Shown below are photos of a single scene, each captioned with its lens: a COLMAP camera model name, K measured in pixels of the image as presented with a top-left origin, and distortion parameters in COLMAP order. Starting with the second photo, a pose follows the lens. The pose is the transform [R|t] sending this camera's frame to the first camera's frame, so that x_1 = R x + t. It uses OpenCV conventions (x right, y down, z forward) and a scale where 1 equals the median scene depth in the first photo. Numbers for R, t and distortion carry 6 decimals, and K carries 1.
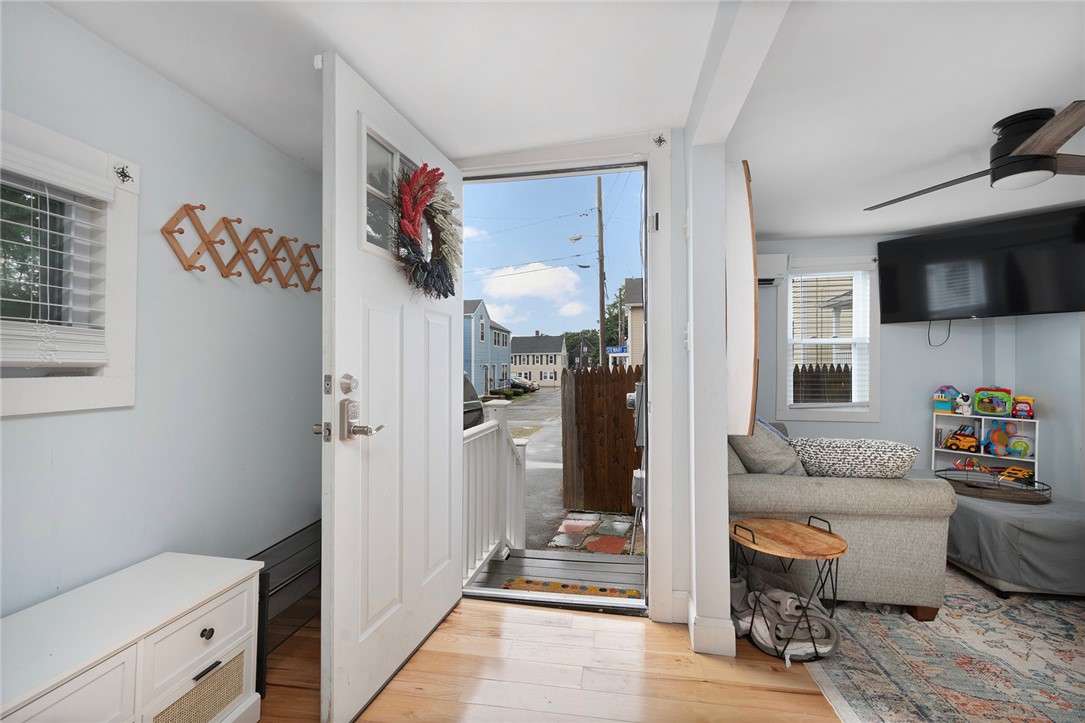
lens RADIAL K [[479.3, 0, 548.3], [0, 479.3, 361.2], [0, 0, 1]] dist [0.007020, 0.001182]
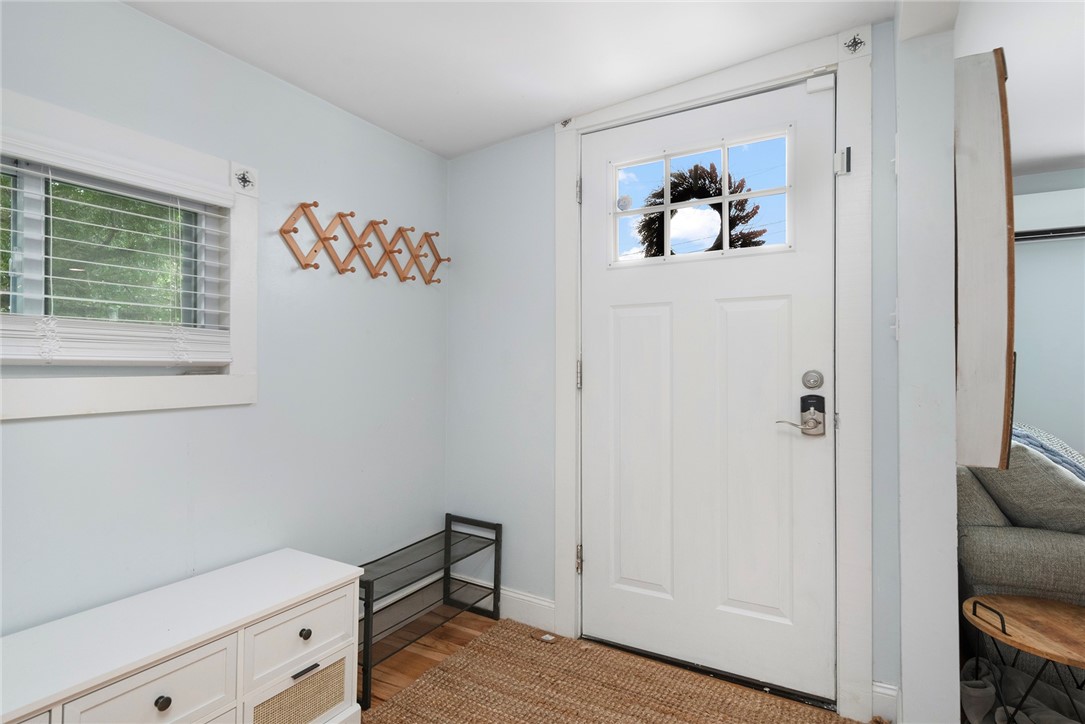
lens RADIAL K [[577.6, 0, 547.9], [0, 577.6, 365.3], [0, 0, 1]] dist [0.016233, -0.004627]
pose [[0.937369, -0.001792, -0.348334, 0.114370], [0.005903, 0.999925, 0.010741, 0.000892], [0.348288, -0.012125, 0.937309, 0.037806]]
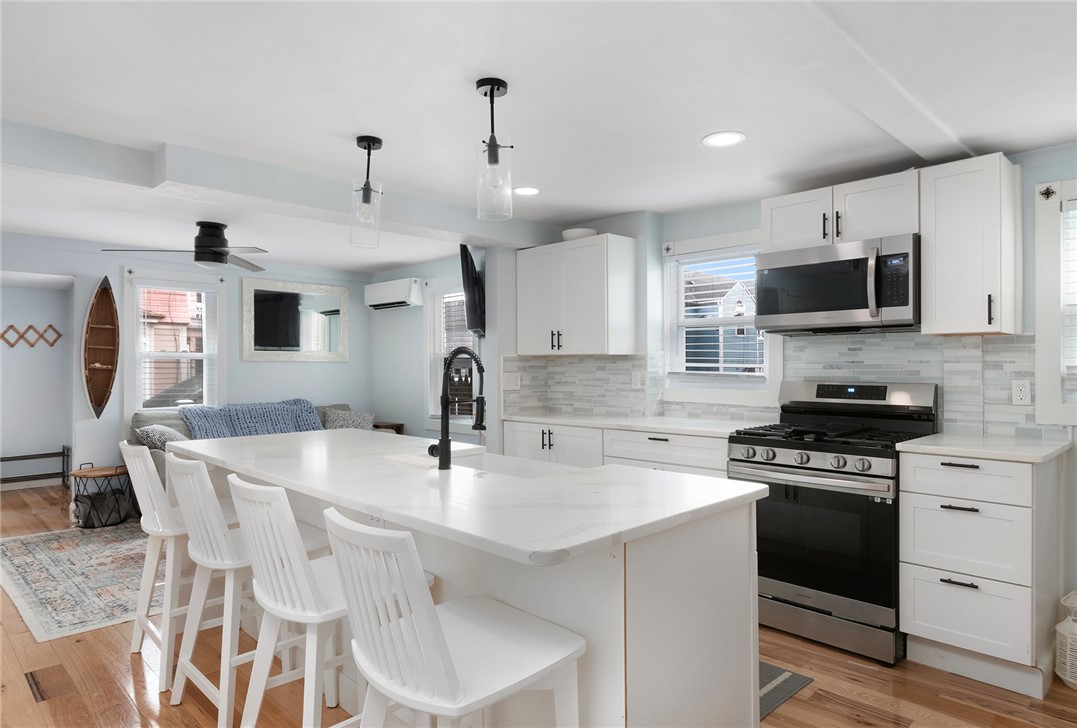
lens RADIAL K [[645.6, 0, 535.0], [0, 645.6, 359.6], [0, 0, 1]] dist [-0.000813, -0.004551]
pose [[0.802354, -0.010198, -0.596761, 3.345335], [0.010598, 0.999940, -0.002839, -0.058795], [0.596754, -0.004046, 0.802414, -0.041735]]
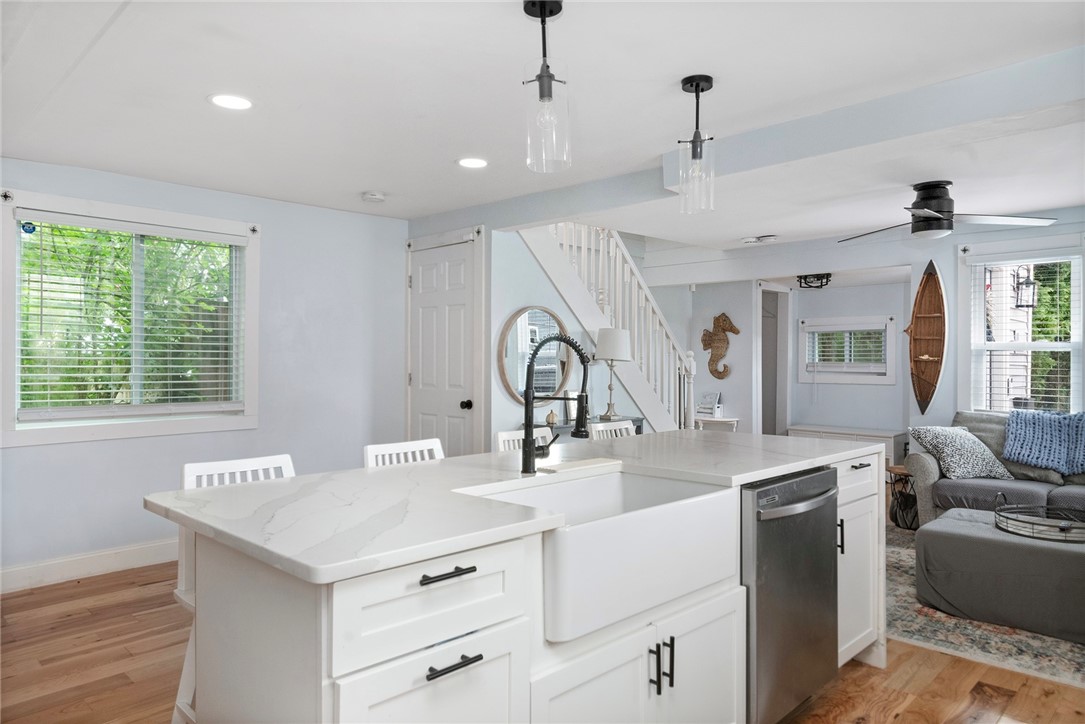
lens RADIAL K [[690.0, 0, 553.0], [0, 690.0, 366.6], [0, 0, 1]] dist [0.010823, -0.002796]
pose [[-0.577724, 0.003631, -0.816224, 3.336827], [0.009206, 0.999955, -0.002068, -0.034505], [0.816180, -0.008709, -0.577732, 1.362358]]
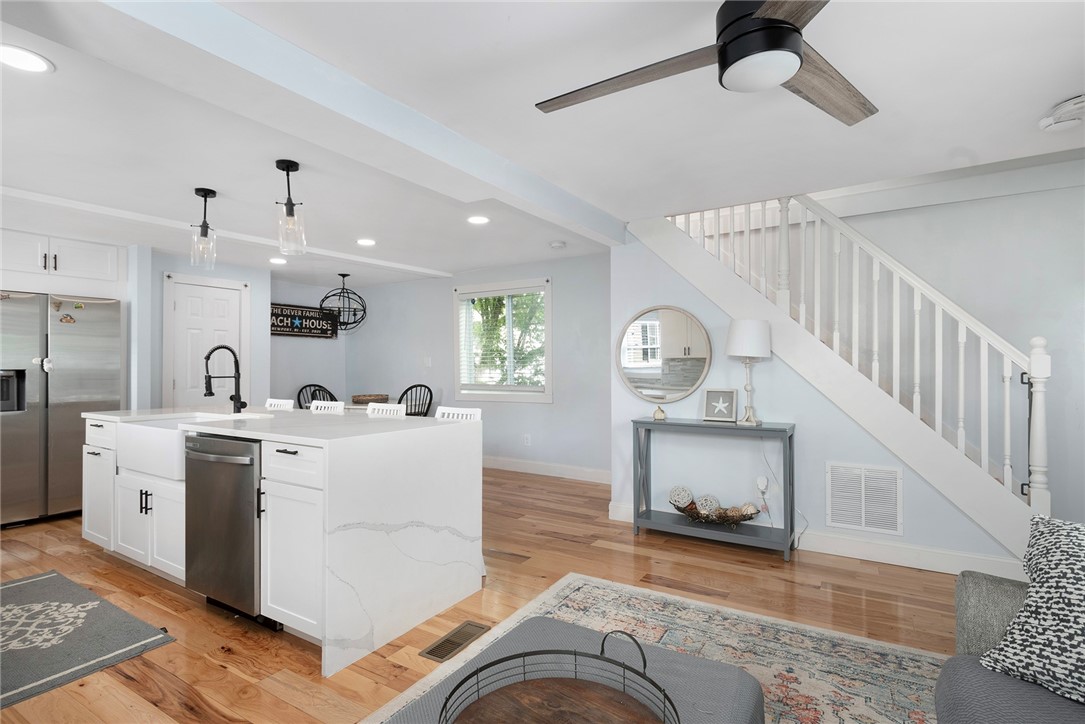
lens RADIAL K [[528.4, 0, 535.0], [0, 528.4, 365.2], [0, 0, 1]] dist [0.012808, -0.006284]
pose [[-0.913968, 0.002194, 0.405779, 1.067160], [-0.003647, 0.999901, -0.013620, -0.006363], [-0.405769, -0.013928, -0.913870, 1.872830]]
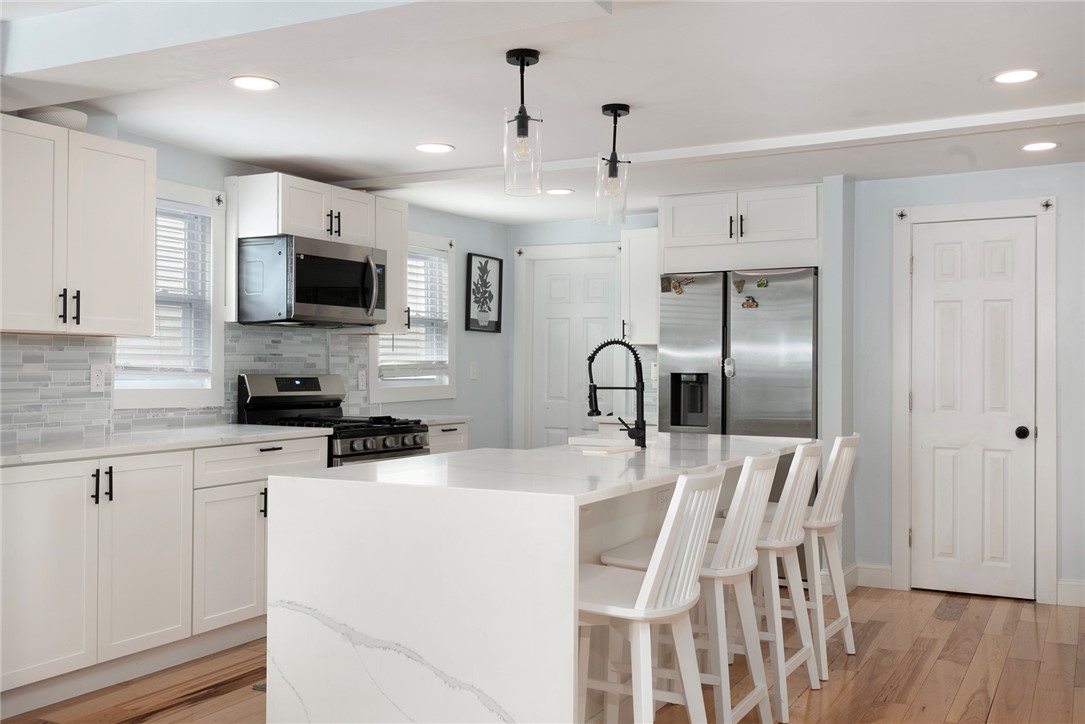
lens RADIAL K [[1082.6, 0, 542.4], [0, 1082.6, 359.5], [0, 0, 1]] dist [0.025364, 0.000000]
pose [[0.318559, 0.005204, 0.947889, 0.525065], [-0.011720, 0.999930, -0.001551, -0.039283], [-0.947831, -0.010615, 0.318598, 0.273584]]
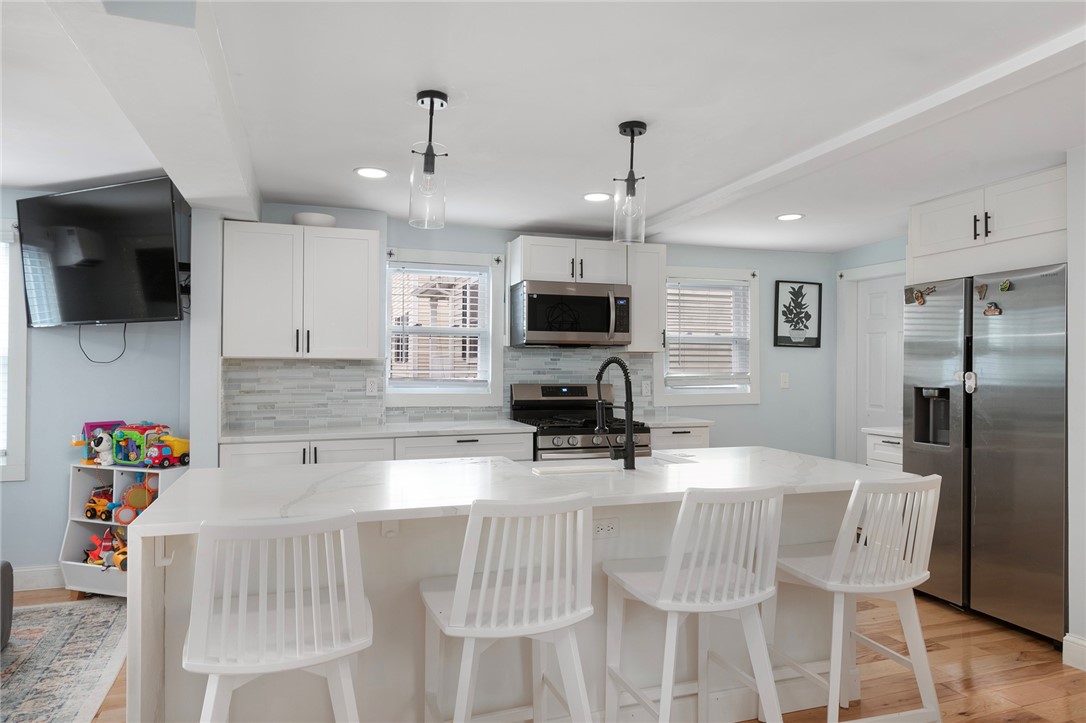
lens RADIAL K [[690.6, 0, 546.0], [0, 690.6, 359.4], [0, 0, 1]] dist [0.010823, -0.002796]
pose [[0.881205, 0.006438, 0.472691, 1.810030], [-0.005872, 0.999979, -0.002673, -0.076031], [-0.472698, -0.000421, 0.881224, -0.307858]]
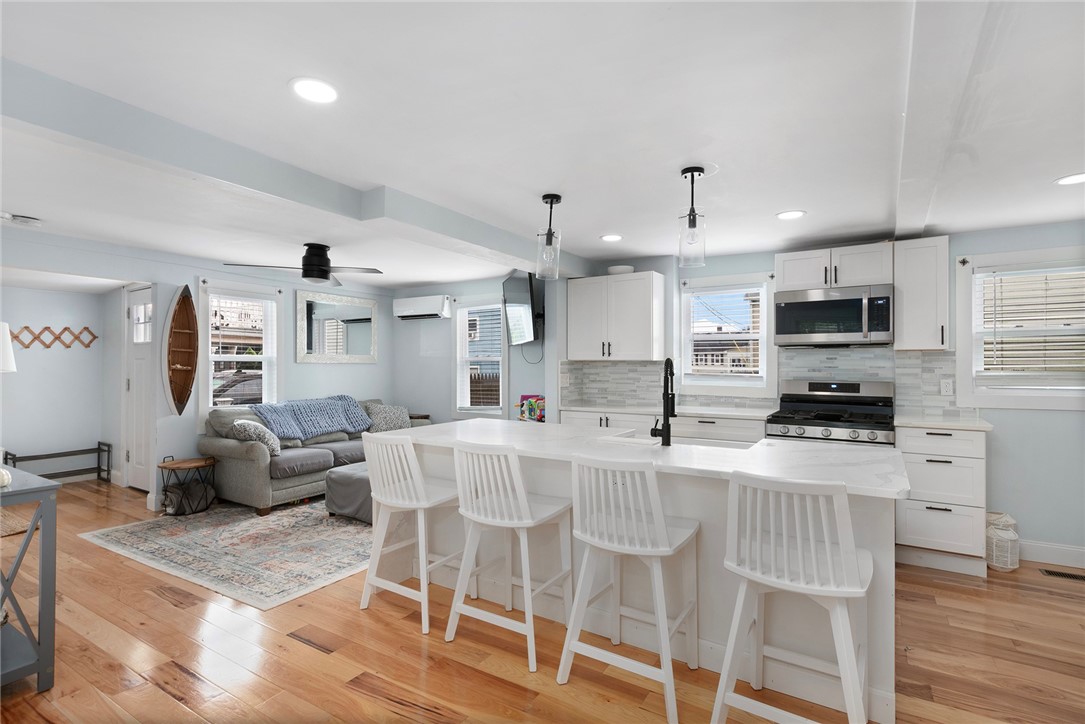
lens RADIAL K [[528.4, 0, 544.0], [0, 528.4, 360.3], [0, 0, 1]] dist [0.012808, -0.006284]
pose [[0.918706, -0.004704, -0.394915, 2.787999], [0.005105, 0.999987, -0.000034, -0.080840], [0.394910, -0.001985, 0.918718, -0.522553]]
